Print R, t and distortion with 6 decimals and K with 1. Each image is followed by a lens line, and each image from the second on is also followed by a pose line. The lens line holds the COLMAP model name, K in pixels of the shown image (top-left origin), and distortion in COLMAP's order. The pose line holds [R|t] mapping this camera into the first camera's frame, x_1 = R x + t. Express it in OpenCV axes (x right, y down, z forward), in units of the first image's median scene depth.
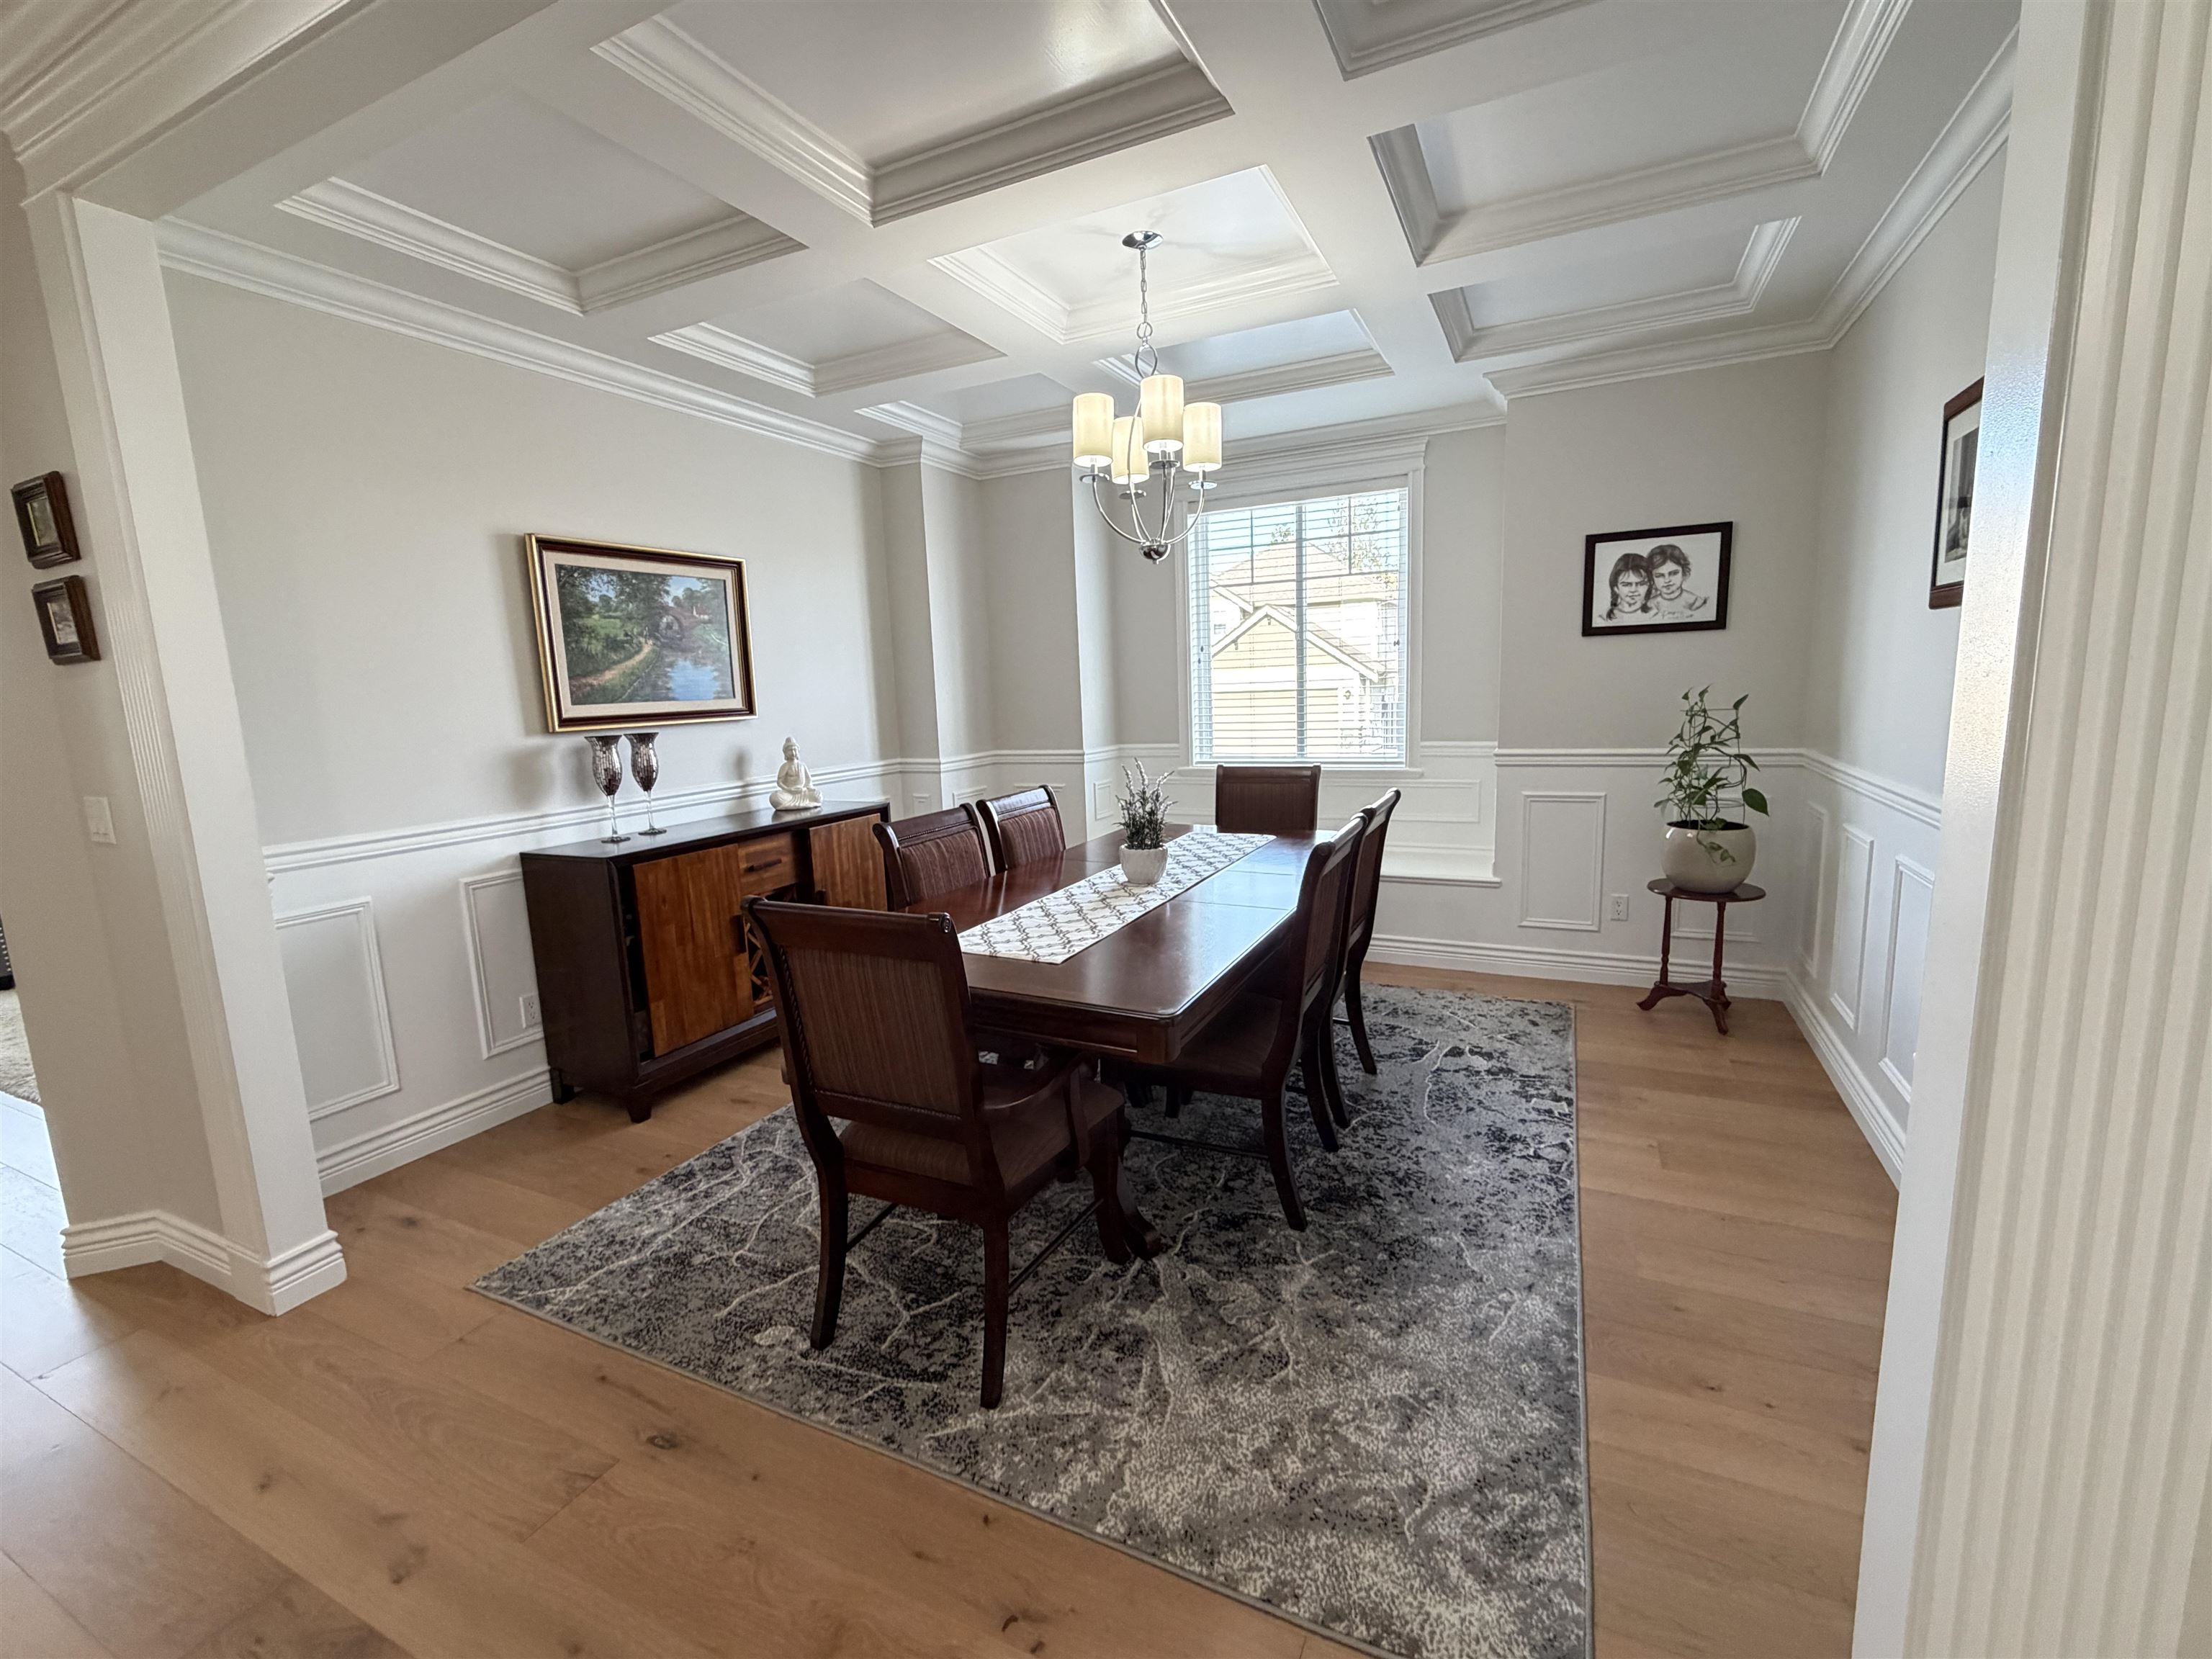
lens RADIAL K [[954.9, 0, 1103.0], [0, 954.9, 829.1], [0, 0, 1]] dist [-0.001161, 0.000001]
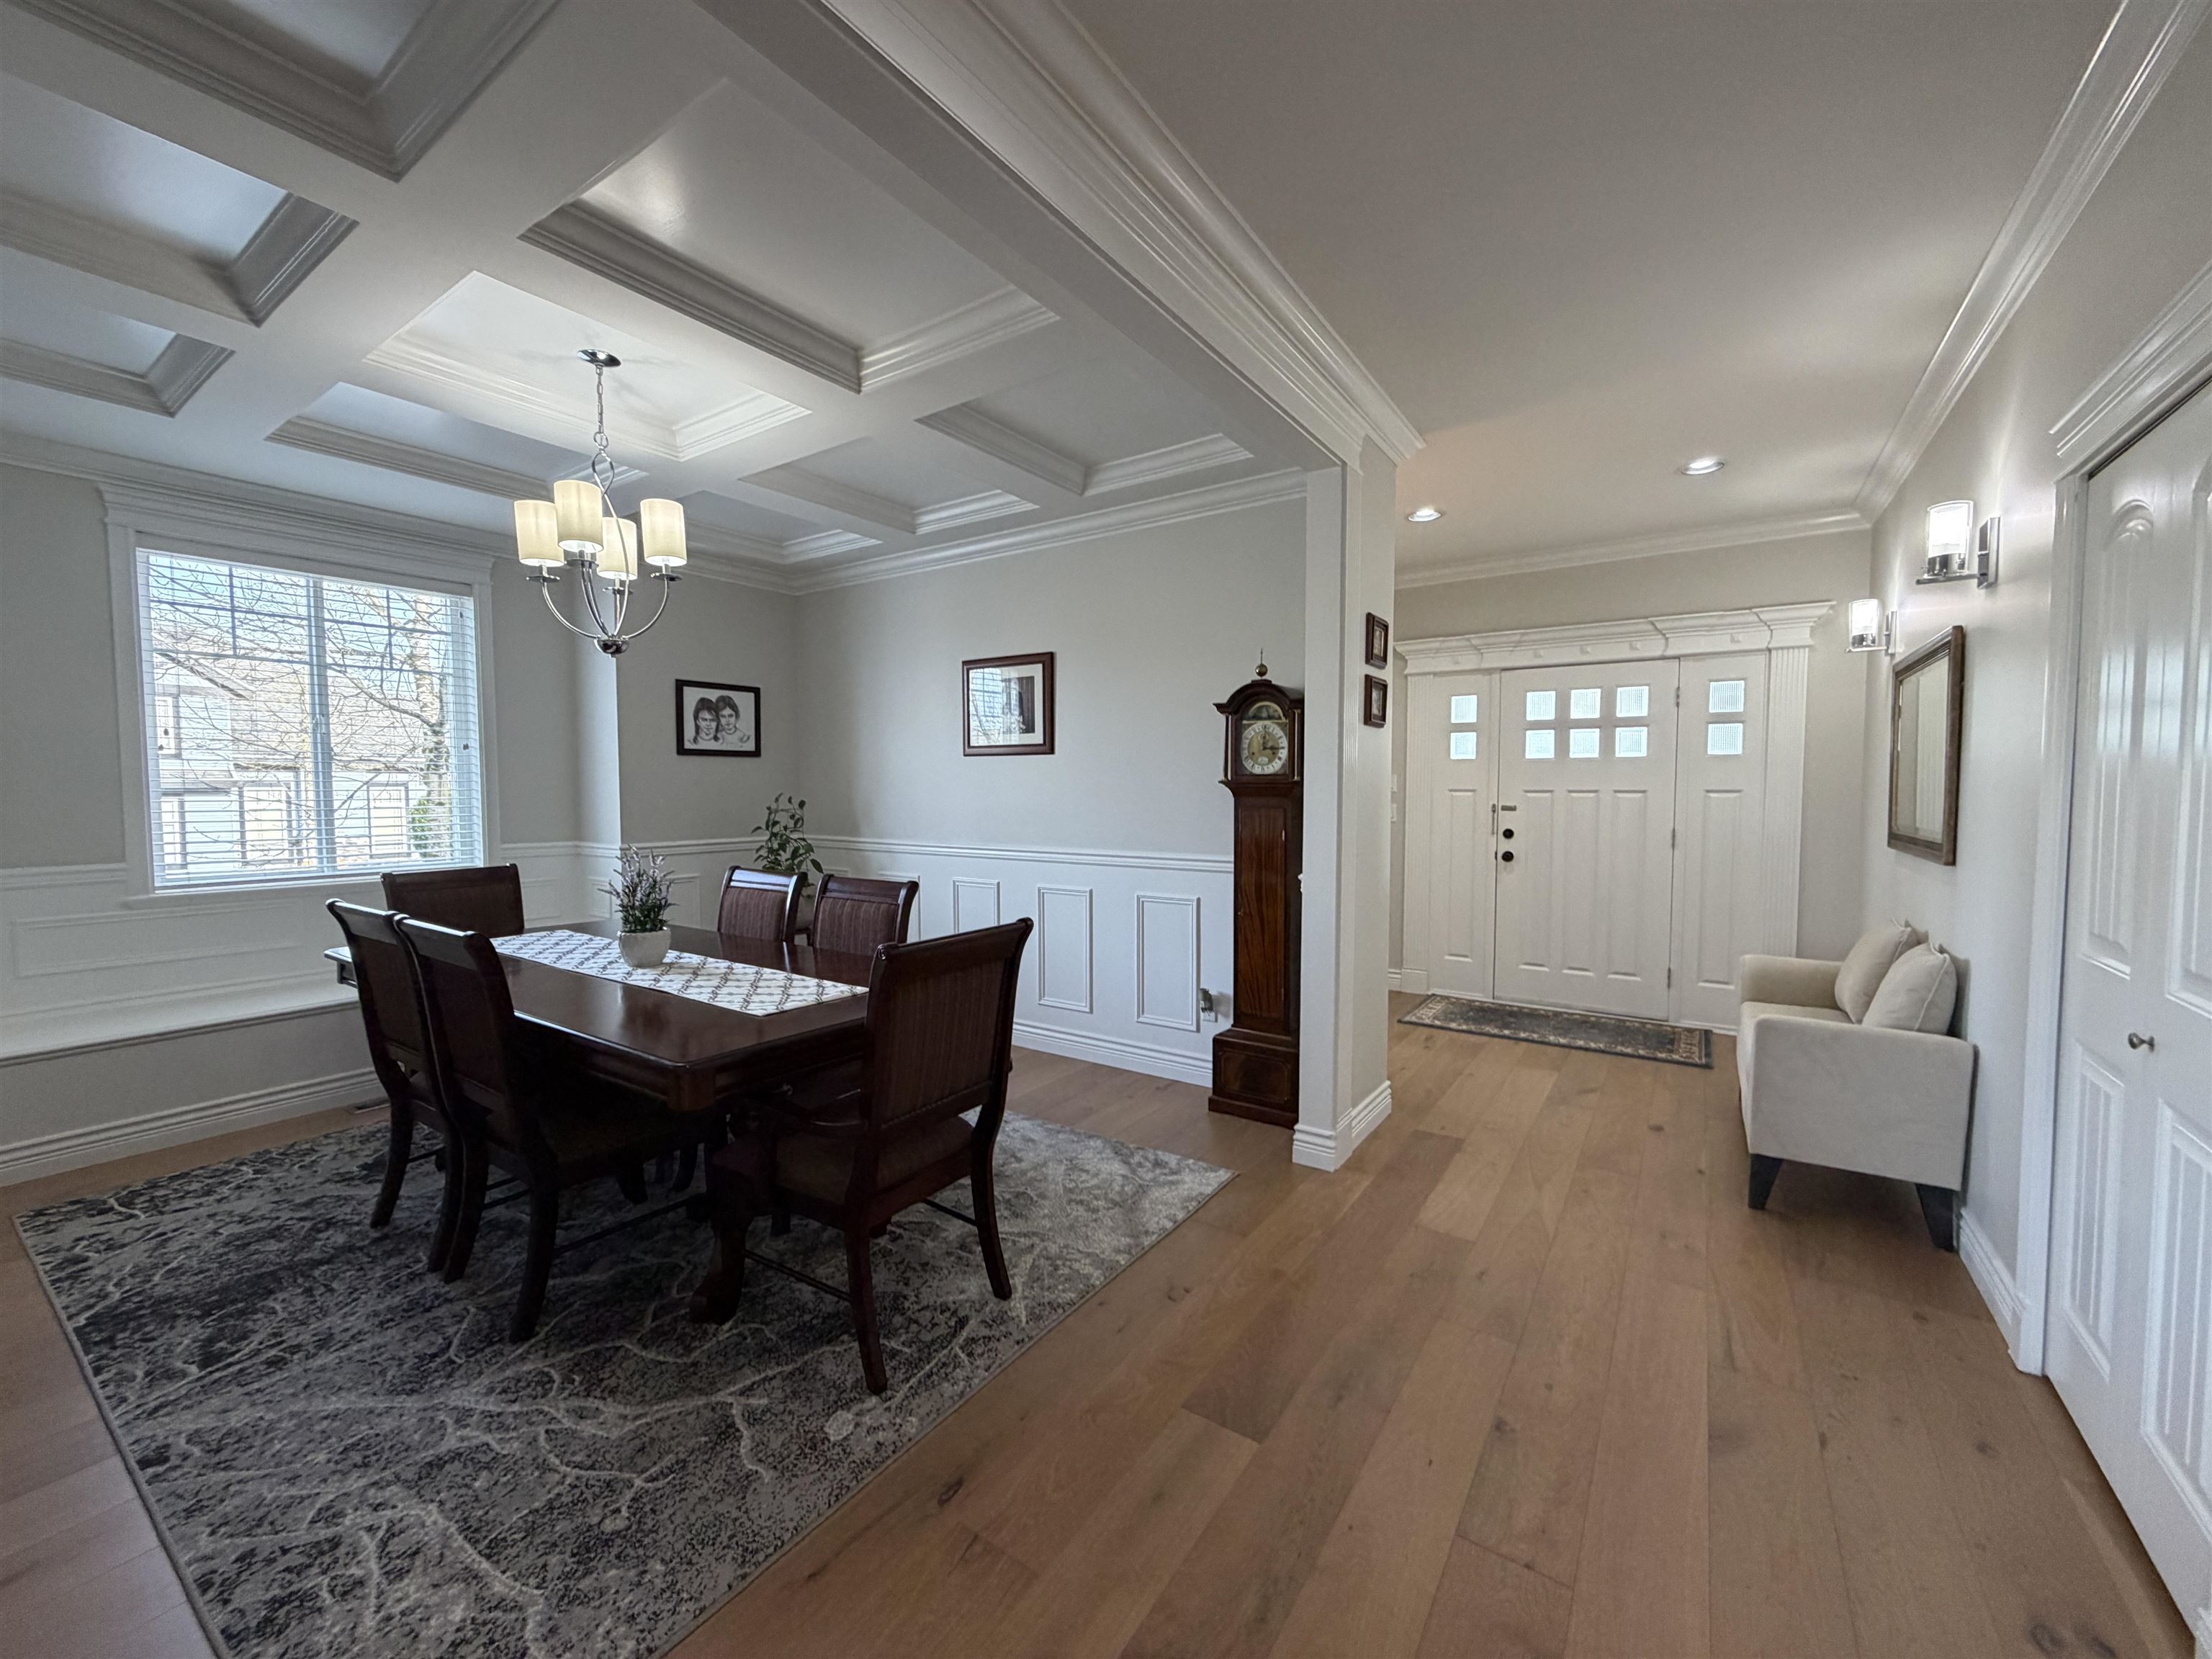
lens RADIAL K [[884.3, 0, 1105.7], [0, 884.3, 830.4], [0, 0, 1]] dist [-0.000999, -0.000038]
pose [[0.140750, -0.013368, 0.989955, -0.801084], [0.145208, 0.989374, -0.007285, -0.008860], [-0.979339, 0.144775, 0.141196, 0.361386]]
